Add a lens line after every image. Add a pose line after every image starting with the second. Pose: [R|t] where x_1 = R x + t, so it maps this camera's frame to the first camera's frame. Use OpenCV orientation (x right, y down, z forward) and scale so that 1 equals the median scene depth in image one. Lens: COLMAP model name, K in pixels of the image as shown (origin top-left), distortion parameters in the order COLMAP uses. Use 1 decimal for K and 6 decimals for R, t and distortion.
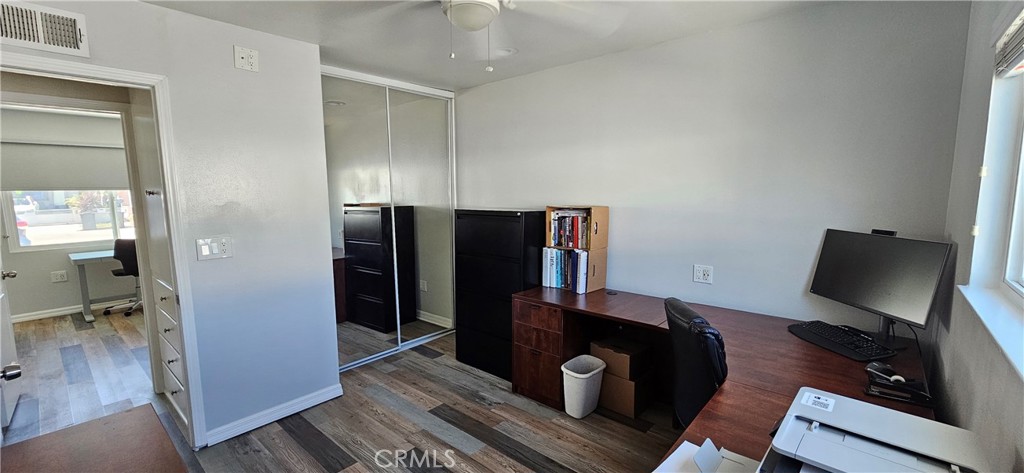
lens RADIAL K [[420.2, 0, 506.5], [0, 420.2, 239.7], [0, 0, 1]] dist [0.003073, -0.000529]
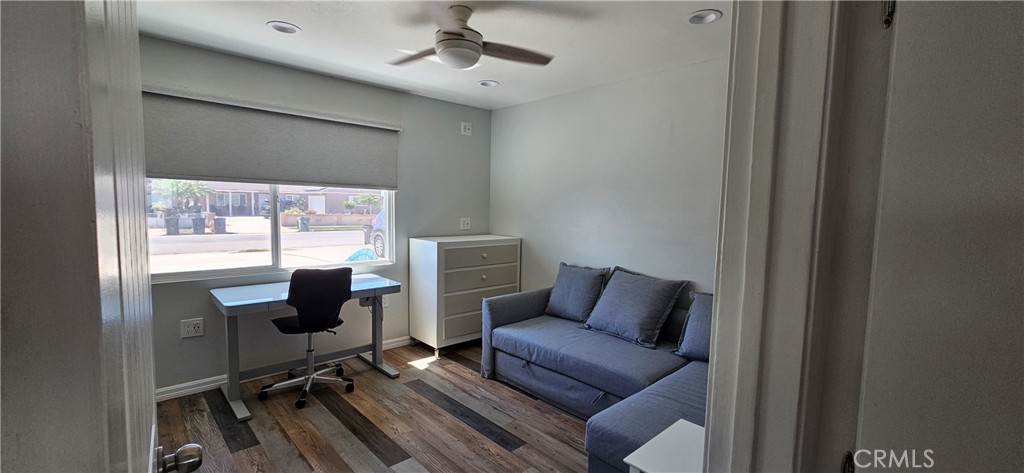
lens RADIAL K [[420.2, 0, 516.2], [0, 420.2, 237.9], [0, 0, 1]] dist [0.003073, -0.000529]
pose [[0.995559, 0.039564, -0.085424, -0.559223], [-0.043641, 0.997970, -0.046388, -0.029599], [0.083415, 0.049910, 0.995264, 0.441857]]
